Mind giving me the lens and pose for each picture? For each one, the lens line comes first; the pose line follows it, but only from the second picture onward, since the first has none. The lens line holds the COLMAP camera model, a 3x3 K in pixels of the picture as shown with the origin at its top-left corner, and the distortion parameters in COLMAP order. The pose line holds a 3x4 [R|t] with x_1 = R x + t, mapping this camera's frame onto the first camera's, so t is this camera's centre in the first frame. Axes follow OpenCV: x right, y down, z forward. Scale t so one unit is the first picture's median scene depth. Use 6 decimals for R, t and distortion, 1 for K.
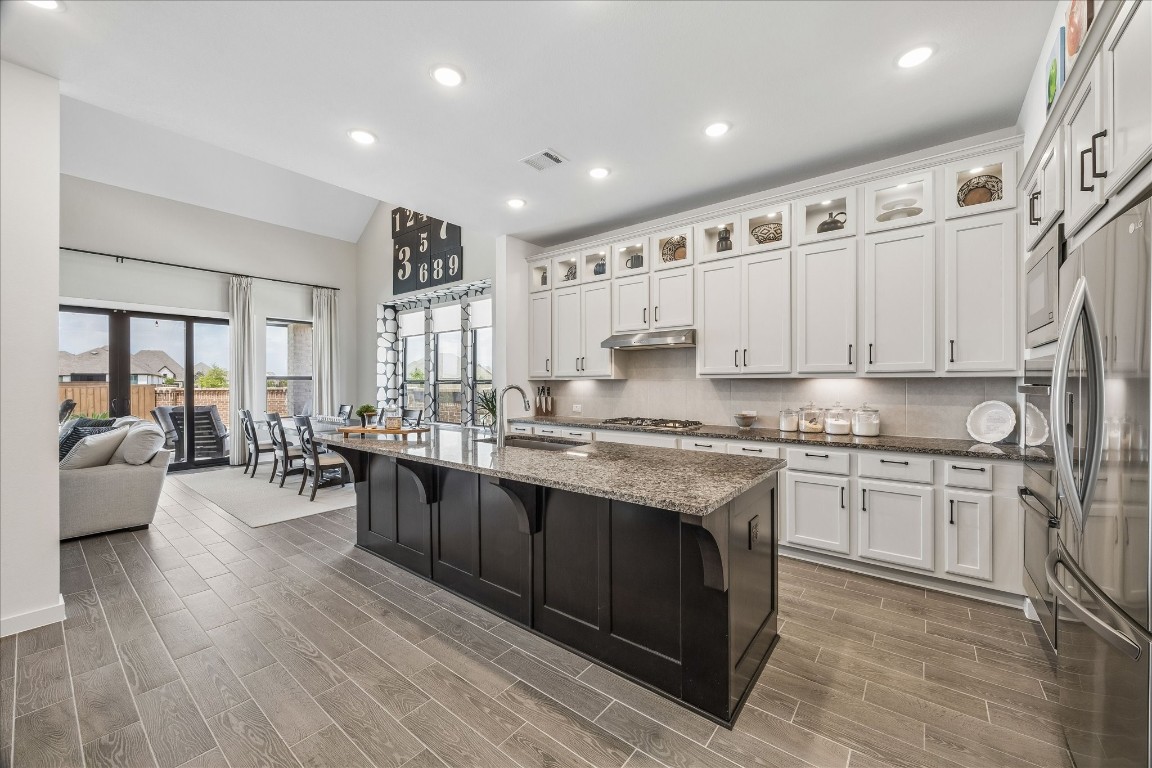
lens RADIAL K [[438.5, 0, 583.2], [0, 438.5, 383.2], [0, 0, 1]] dist [-0.002273, -0.000526]
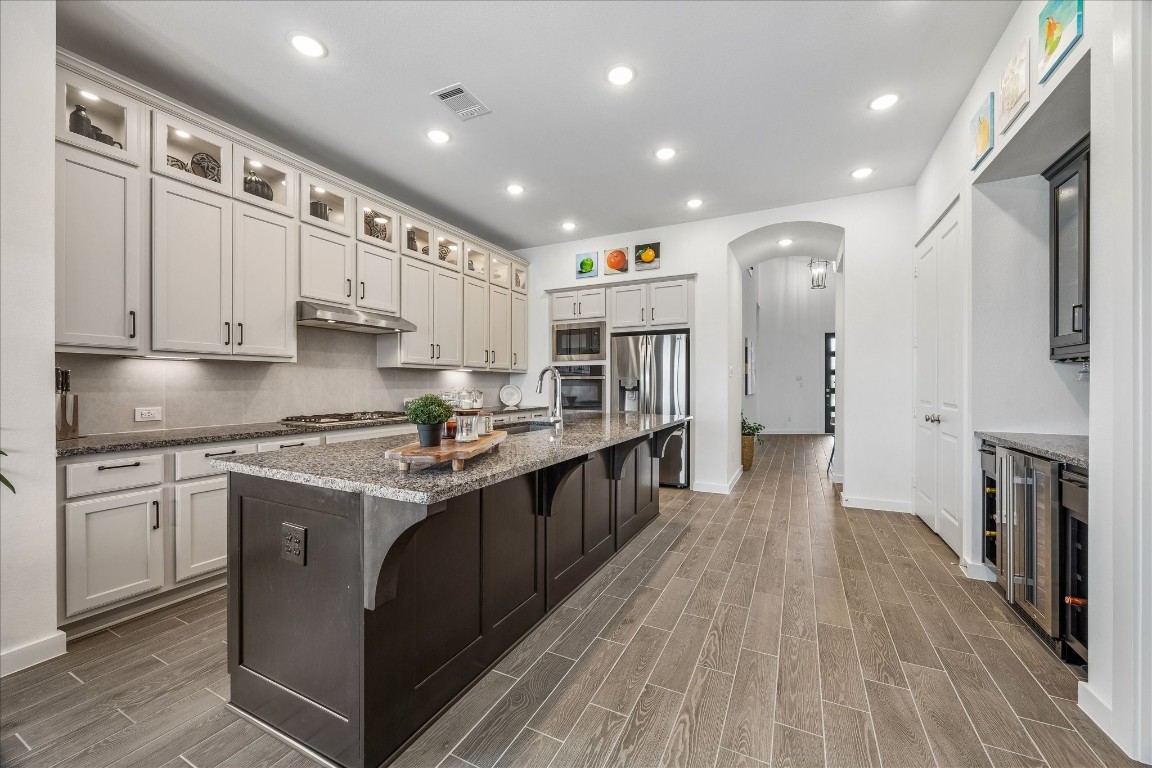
lens RADIAL K [[438.5, 0, 580.1], [0, 438.5, 387.1], [0, 0, 1]] dist [-0.002273, -0.000526]
pose [[-0.196773, -0.002081, 0.980447, -0.535059], [0.002810, 0.999992, 0.002686, 0.022335], [-0.980445, 0.003284, -0.196766, 0.524288]]
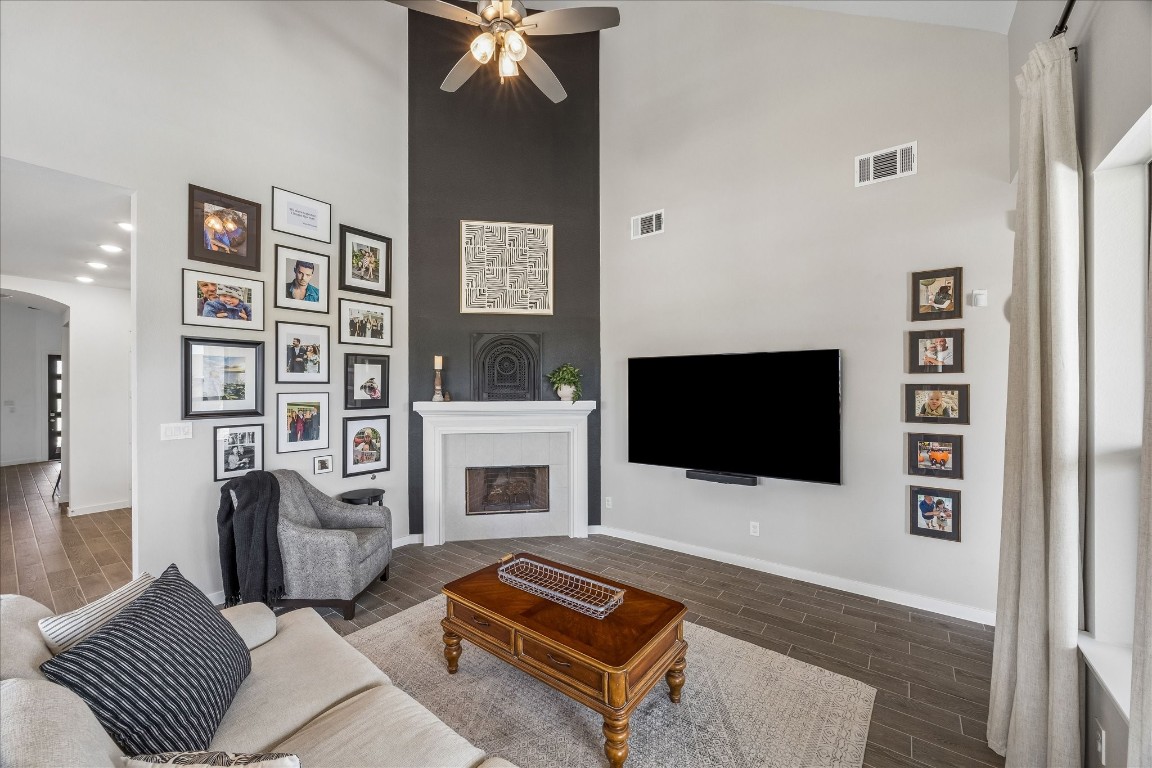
lens RADIAL K [[438.5, 0, 581.9], [0, 438.5, 381.0], [0, 0, 1]] dist [-0.002273, -0.000526]
pose [[-0.999652, 0.009624, -0.024542, -0.963838], [0.009689, 0.999950, -0.002504, -0.053353], [0.024517, -0.002741, -0.999696, 0.897368]]
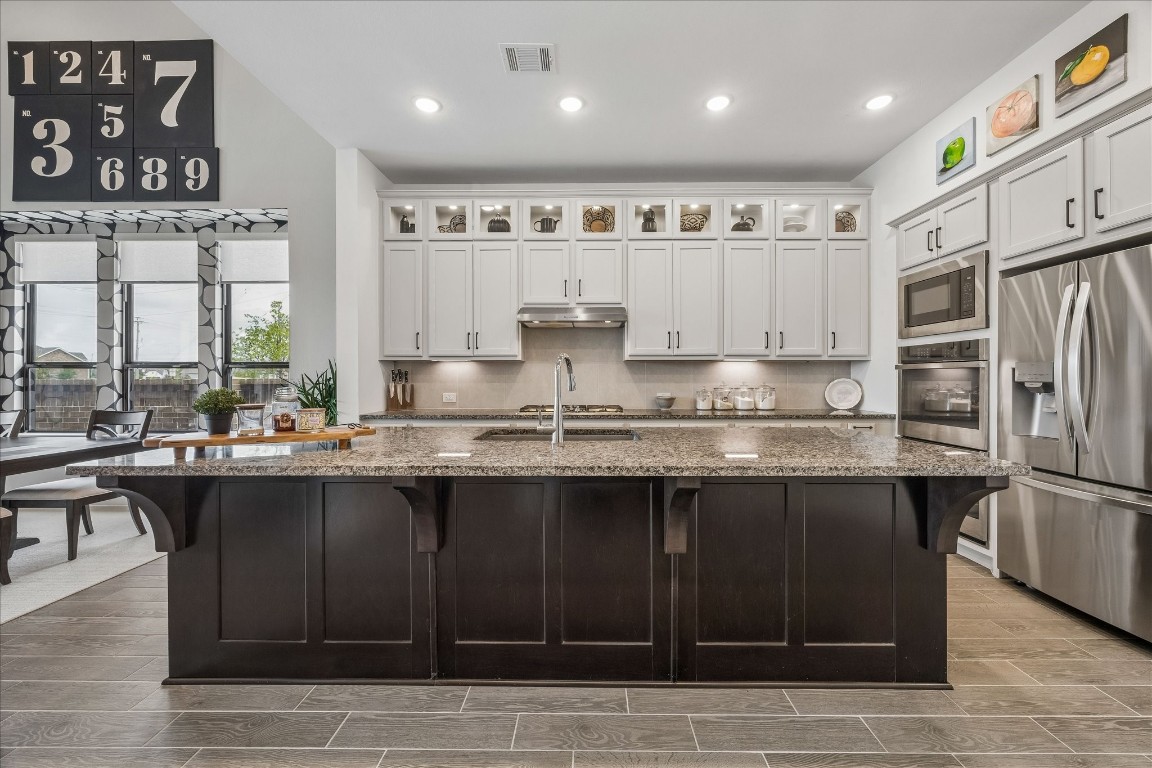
lens RADIAL K [[438.5, 0, 584.2], [0, 438.5, 380.1], [0, 0, 1]] dist [-0.002273, -0.000526]
pose [[0.793663, -0.000257, 0.608357, -0.261319], [-0.000484, 0.999999, 0.001054, 0.021422], [-0.608357, -0.001131, 0.793663, 0.196812]]
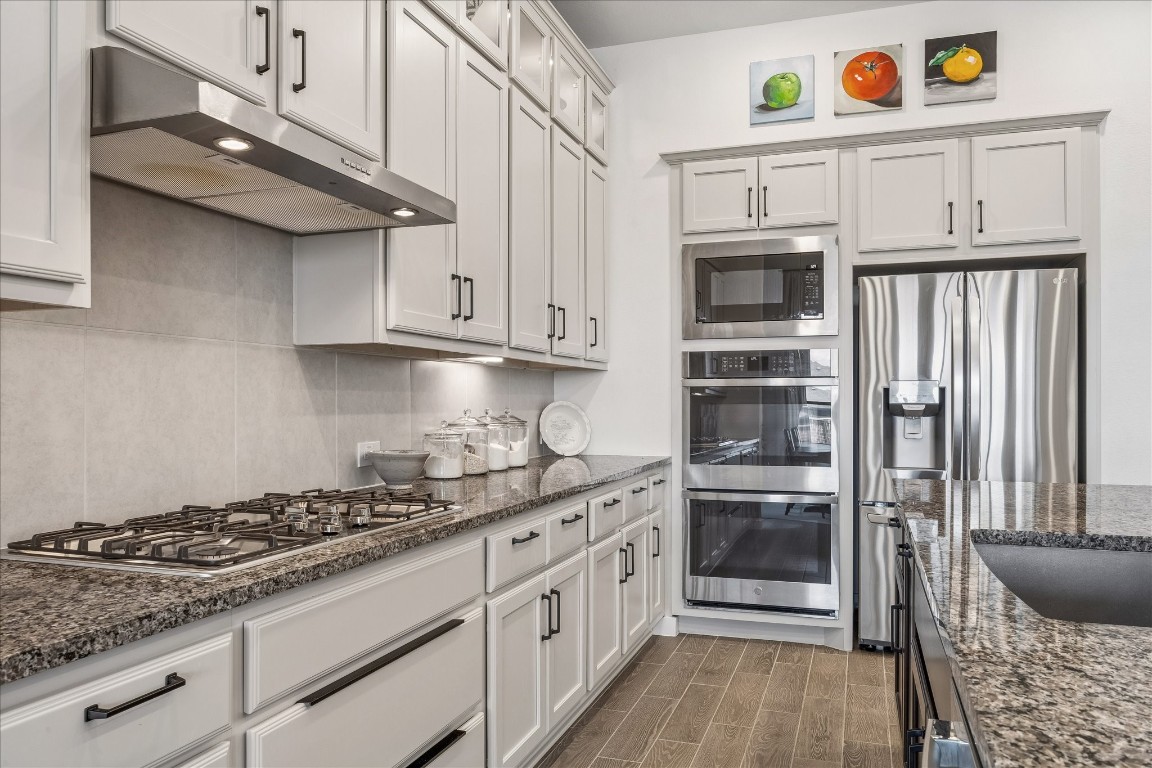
lens RADIAL K [[824.4, 0, 577.3], [0, 824.4, 394.2], [0, 0, 1]] dist [0.010456, -0.001088]
pose [[-0.327791, 0.007922, 0.944717, -0.215441], [0.002862, 0.999969, -0.007393, 0.019423], [-0.944746, 0.000280, -0.327803, 0.702231]]
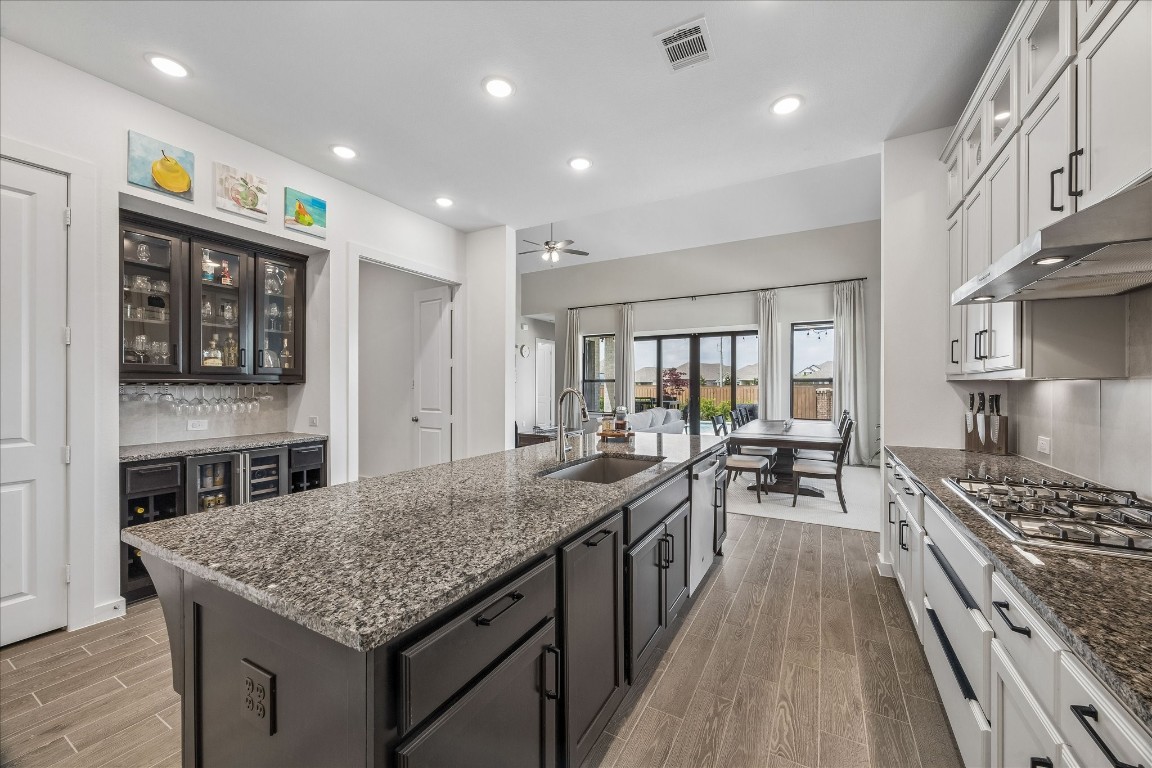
lens RADIAL K [[438.5, 0, 583.1], [0, 438.5, 383.5], [0, 0, 1]] dist [-0.002273, -0.000526]
pose [[0.162427, -0.001127, -0.986720, 0.294626], [-0.003417, 0.999993, -0.001704, -0.000927], [0.986715, 0.003648, 0.162422, 0.415559]]
